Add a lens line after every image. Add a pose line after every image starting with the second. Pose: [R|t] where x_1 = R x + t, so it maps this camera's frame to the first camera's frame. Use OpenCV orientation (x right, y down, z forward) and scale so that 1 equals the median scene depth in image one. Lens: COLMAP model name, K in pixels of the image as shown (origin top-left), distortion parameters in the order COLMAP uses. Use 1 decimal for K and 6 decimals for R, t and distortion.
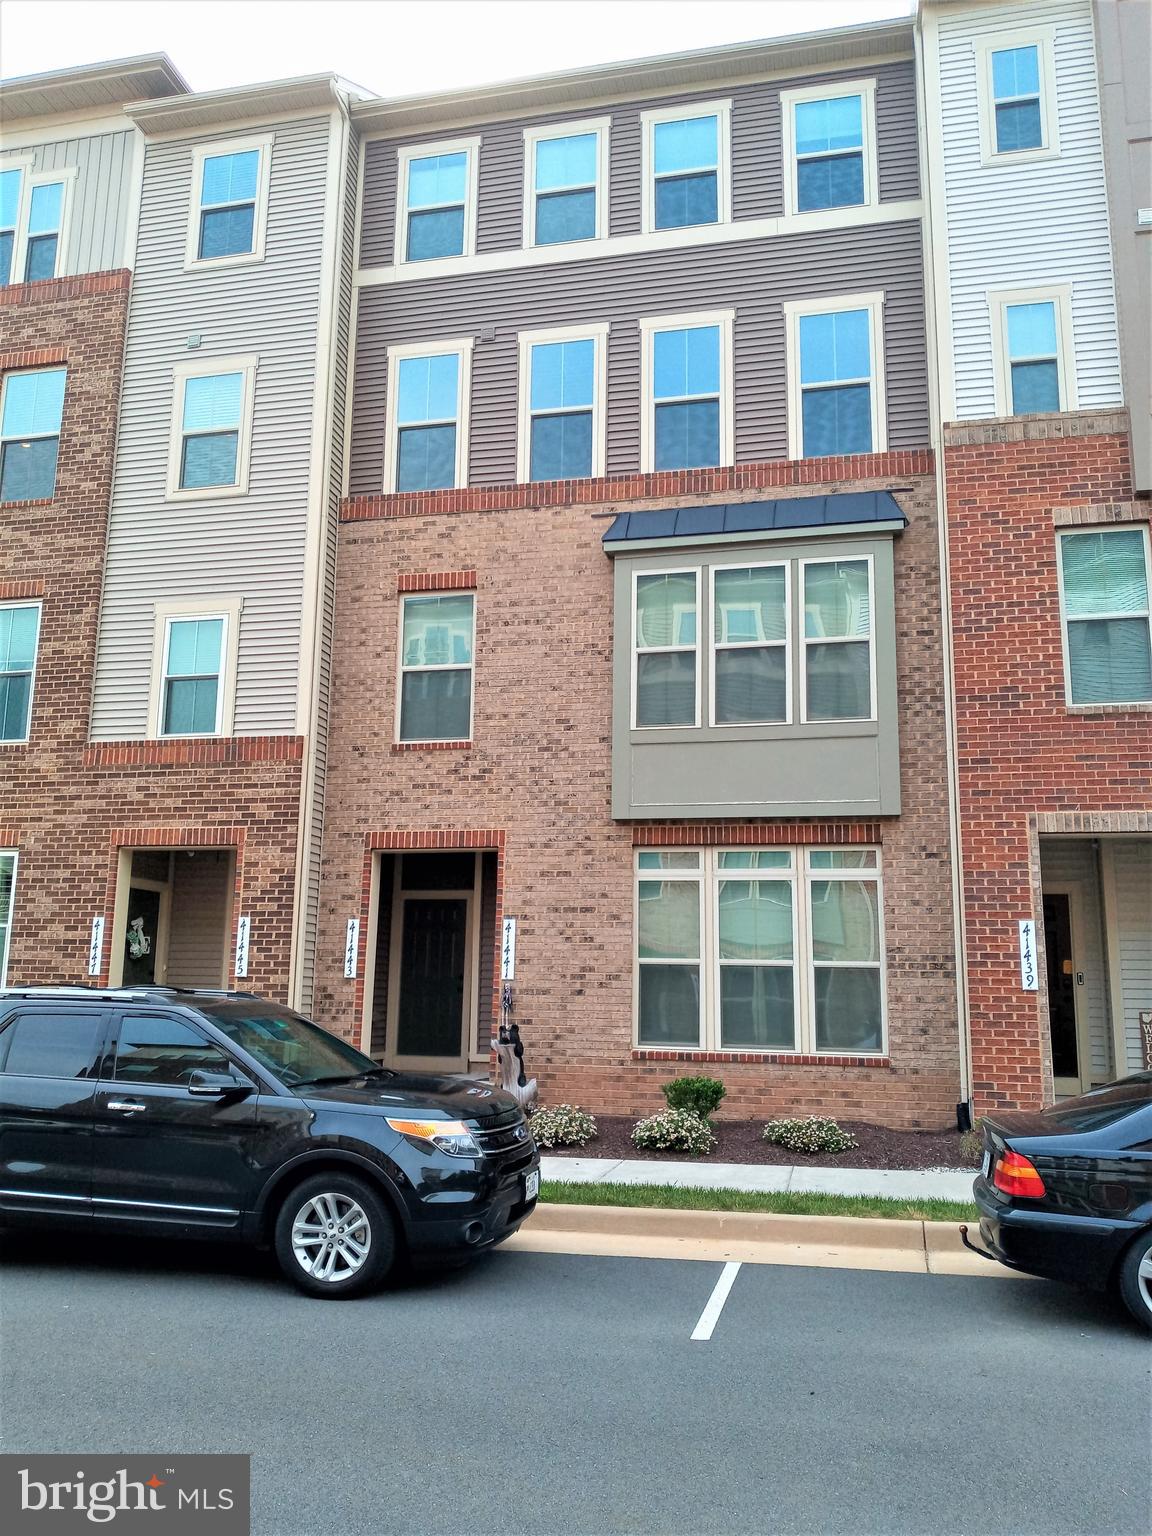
lens RADIAL K [[1215.1, 0, 584.6], [0, 1215.1, 787.5], [0, 0, 1]] dist [0.044338, -0.090901]
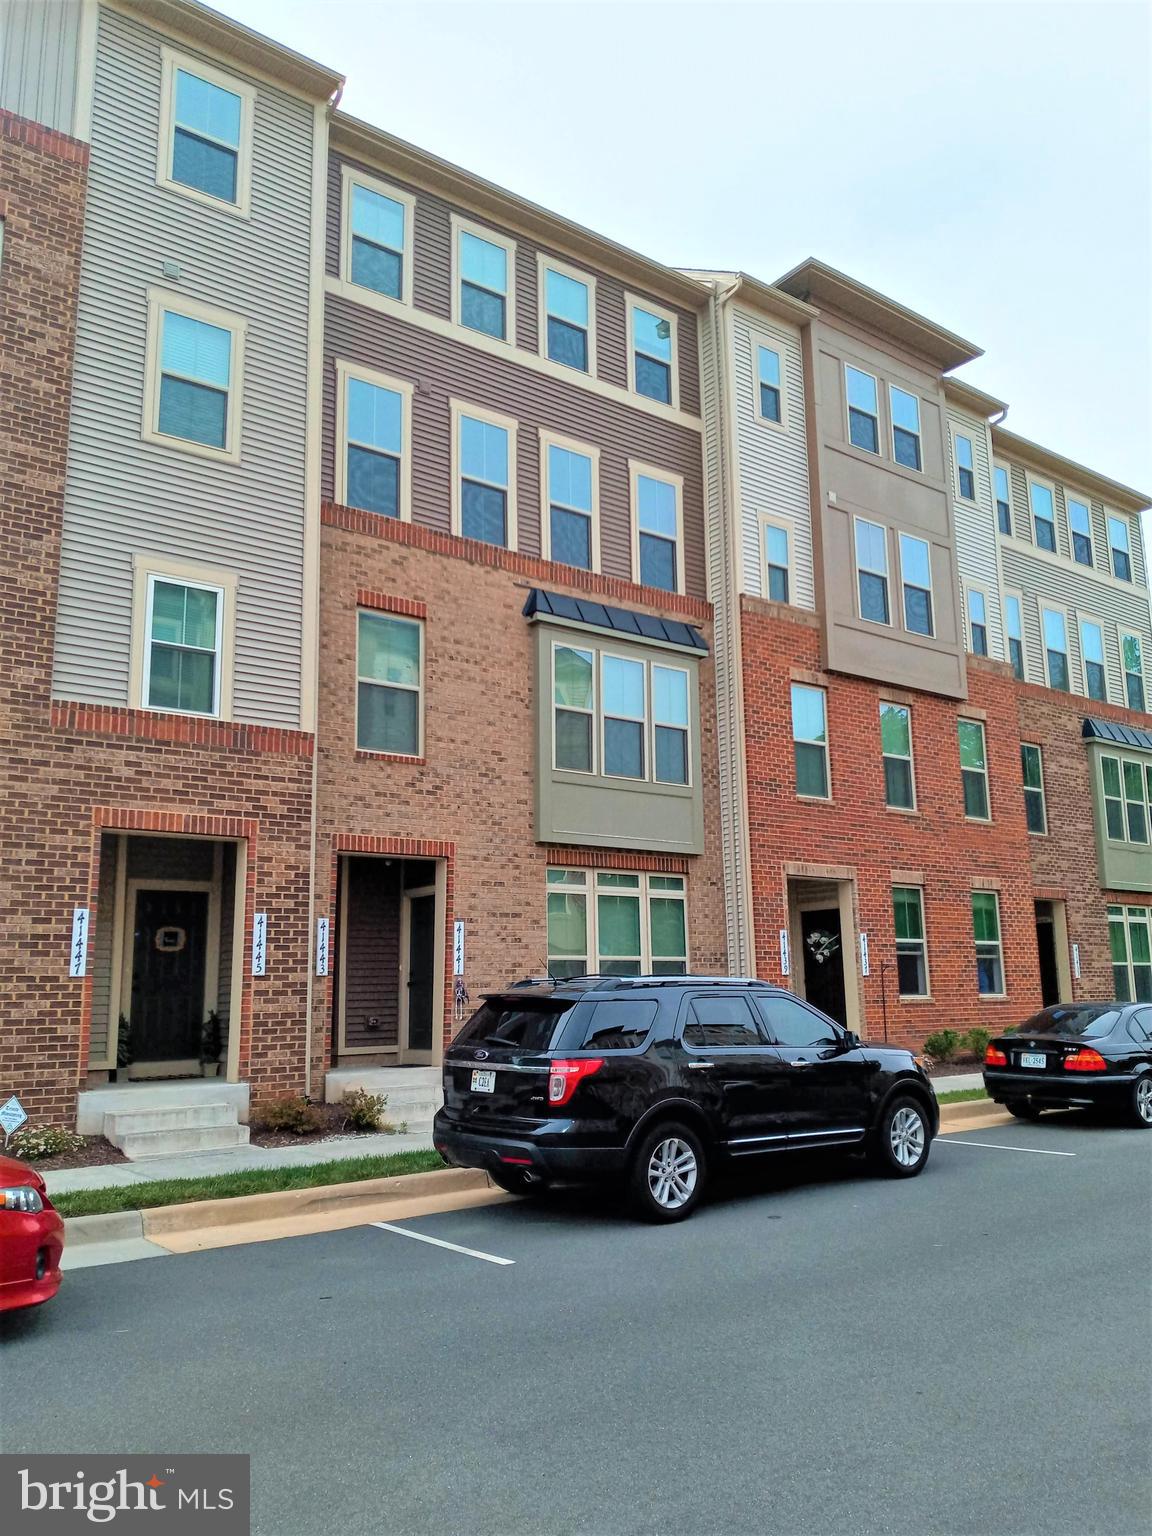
lens RADIAL K [[1215.1, 0, 585.1], [0, 1215.1, 787.7], [0, 0, 1]] dist [0.044338, -0.090901]
pose [[0.616737, 0.106012, 0.779998, -0.858780], [-0.106483, 0.993018, -0.050769, 0.028167], [-0.779934, -0.051745, 0.623719, 0.197798]]
